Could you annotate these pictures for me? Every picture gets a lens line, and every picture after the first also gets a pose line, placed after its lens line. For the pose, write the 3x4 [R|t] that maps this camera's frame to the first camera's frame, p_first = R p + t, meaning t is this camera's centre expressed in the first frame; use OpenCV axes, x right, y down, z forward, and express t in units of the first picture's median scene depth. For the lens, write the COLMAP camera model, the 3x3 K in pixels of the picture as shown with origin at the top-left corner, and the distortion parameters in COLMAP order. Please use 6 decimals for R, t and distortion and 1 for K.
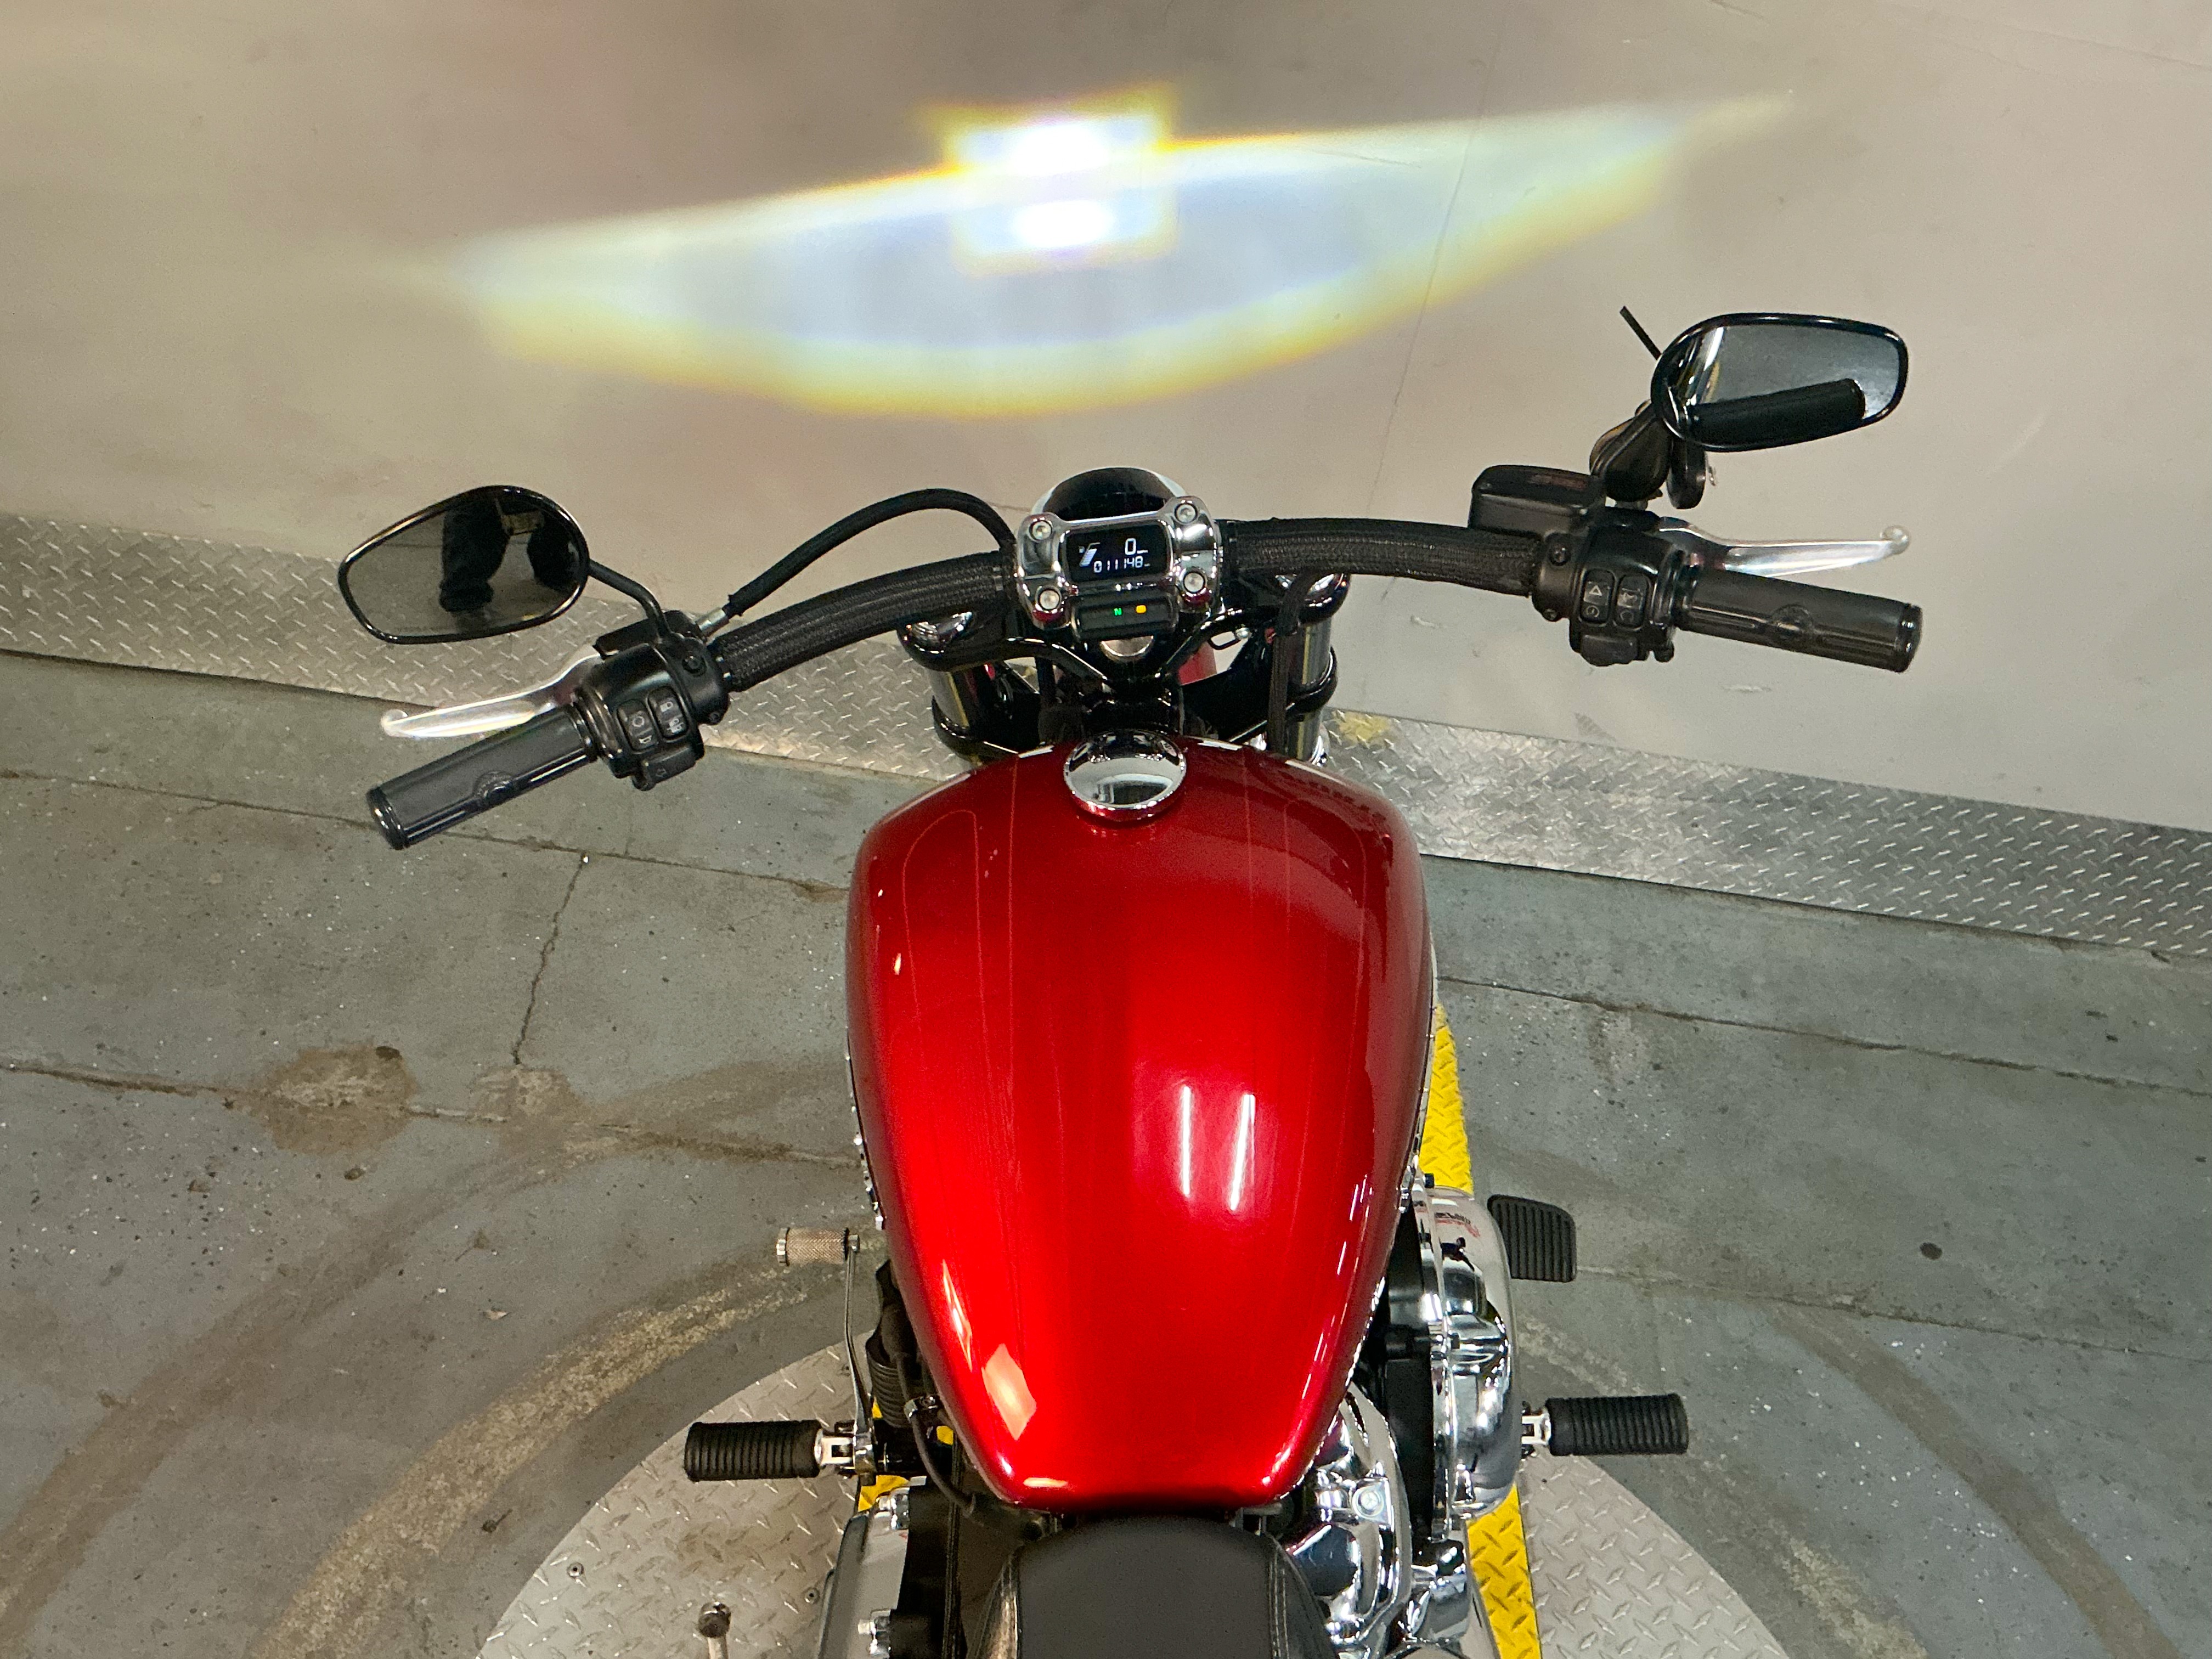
lens RADIAL K [[2086.9, 0, 1127.1], [0, 2086.9, 820.2], [0, 0, 1]] dist [0.047008, 0.000000]
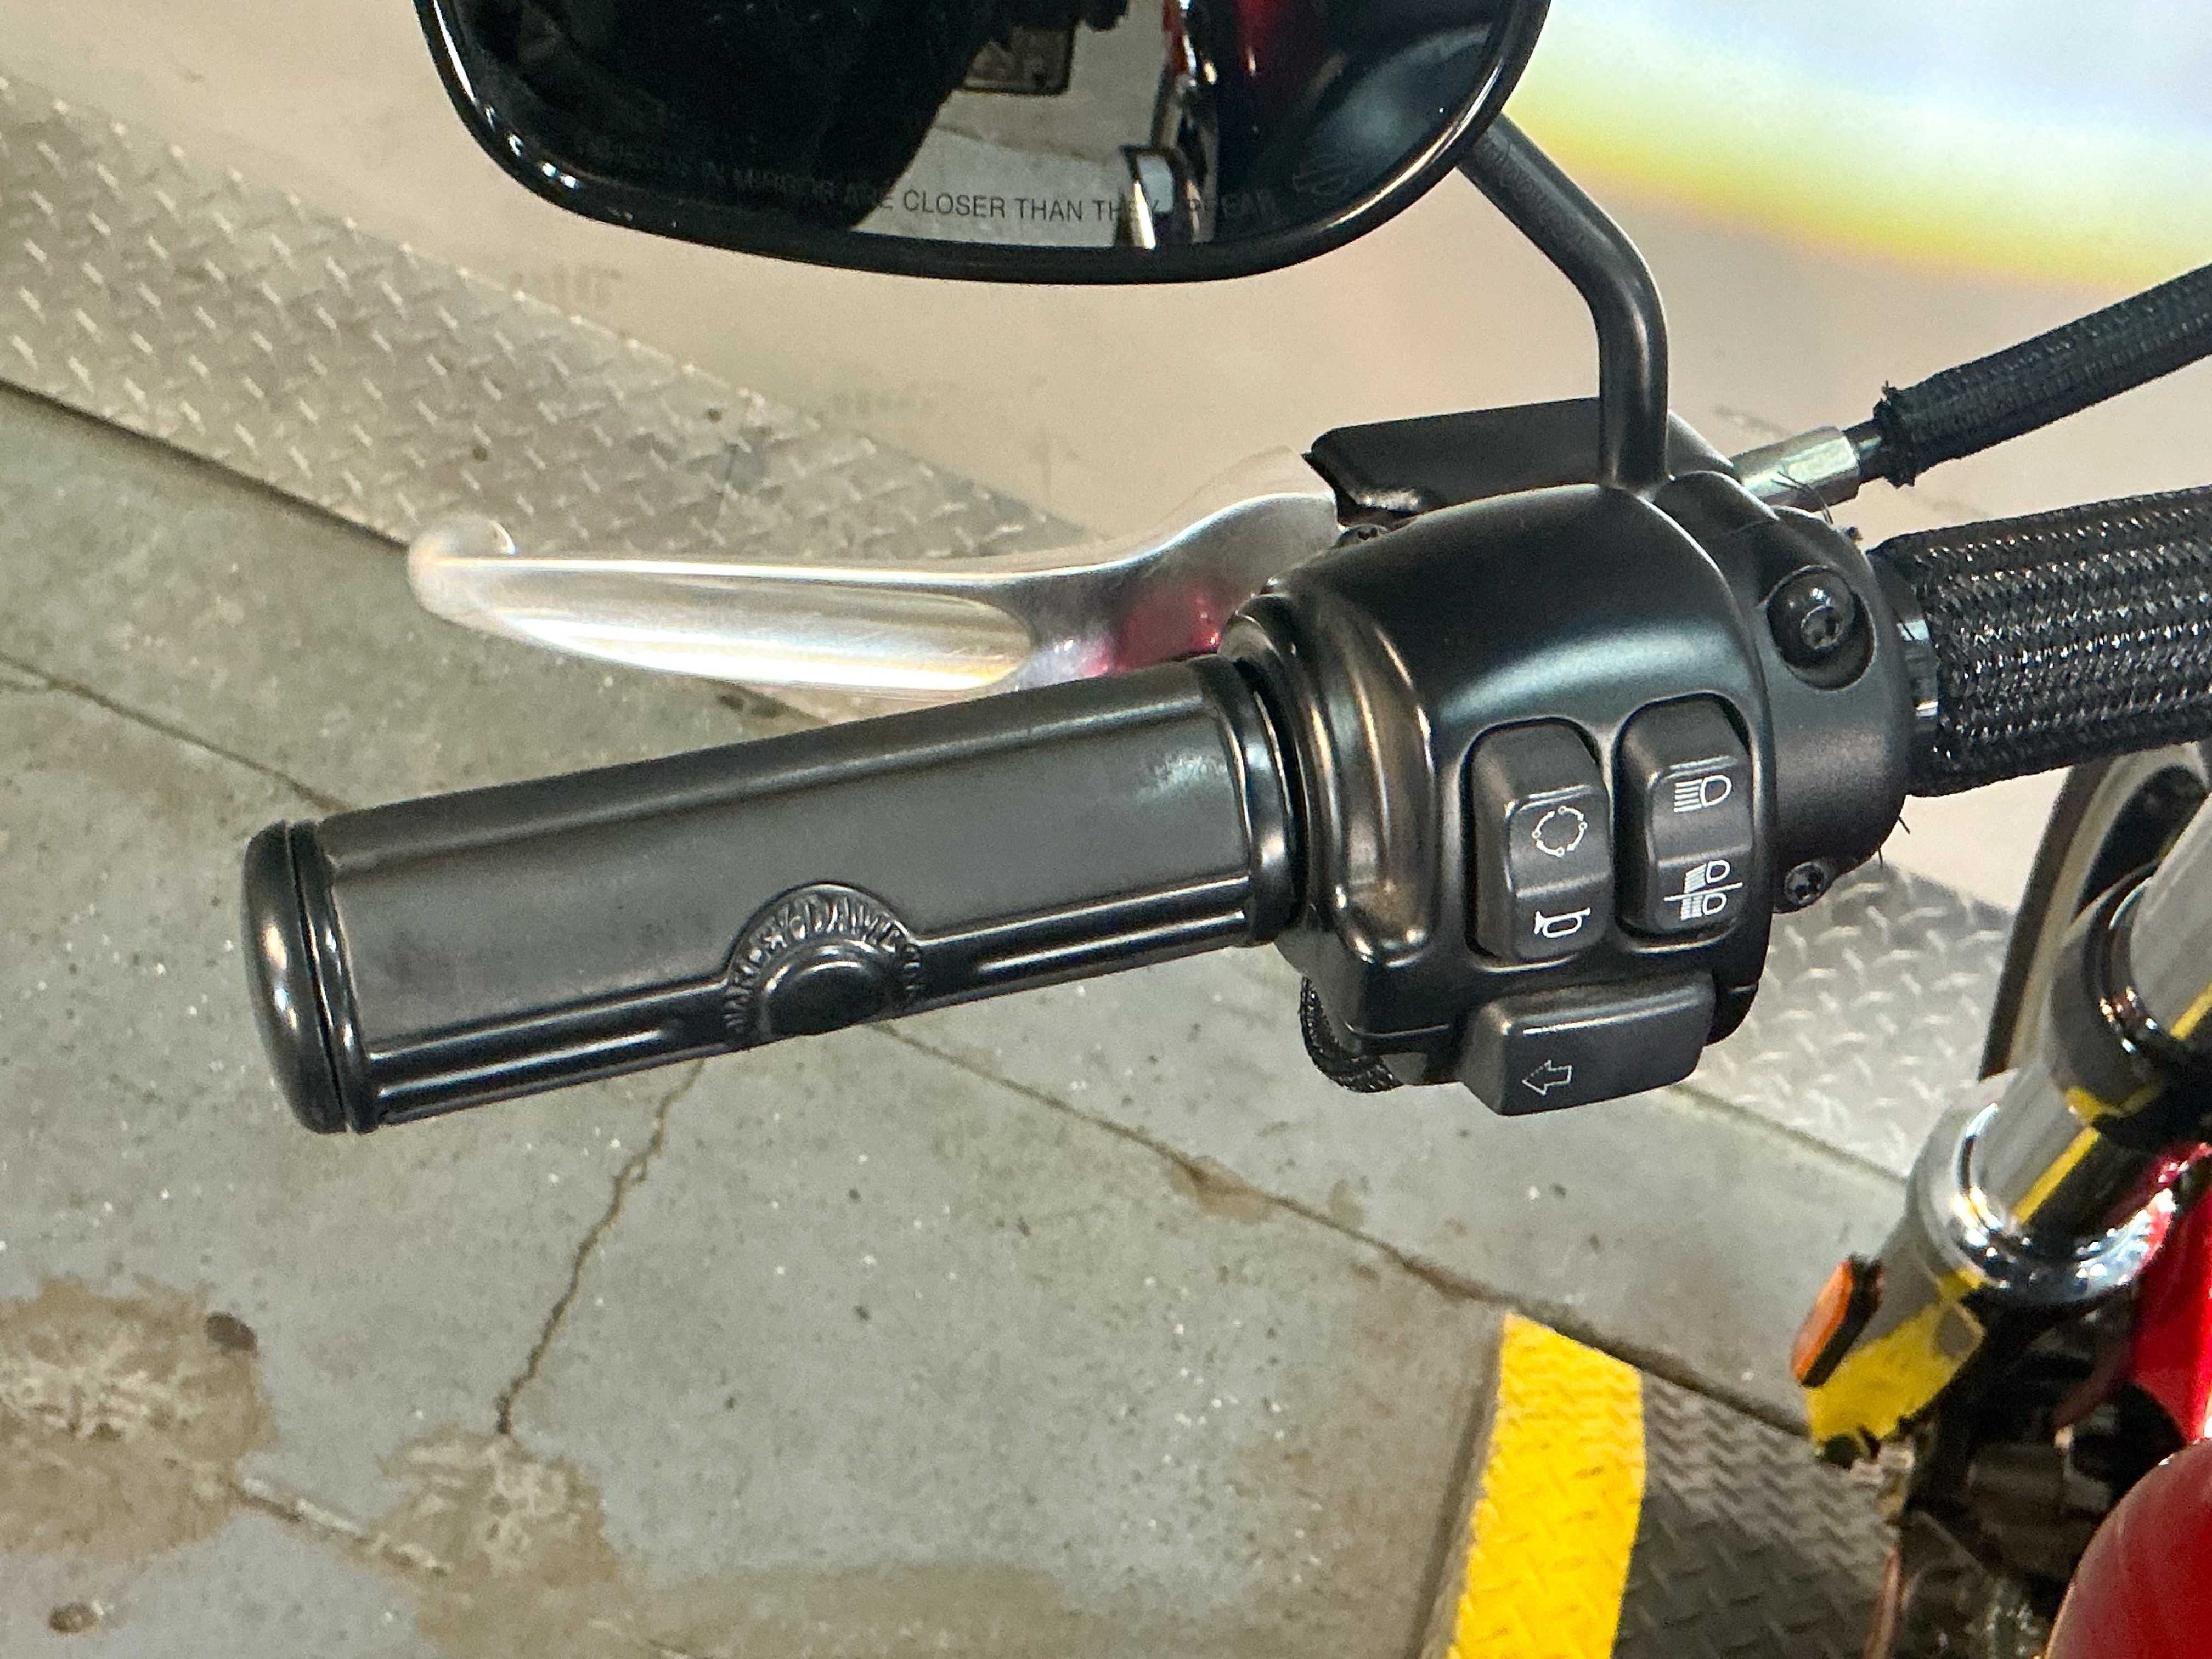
lens RADIAL K [[3161.8, 0, 1098.2], [0, 3161.8, 818.3], [0, 0, 1]] dist [0.064414, 0.000000]
pose [[0.960938, 0.248312, -0.122228, -0.126300], [-0.254525, 0.966323, -0.037902, -0.012956], [0.108700, 0.067531, 0.991778, 0.361439]]
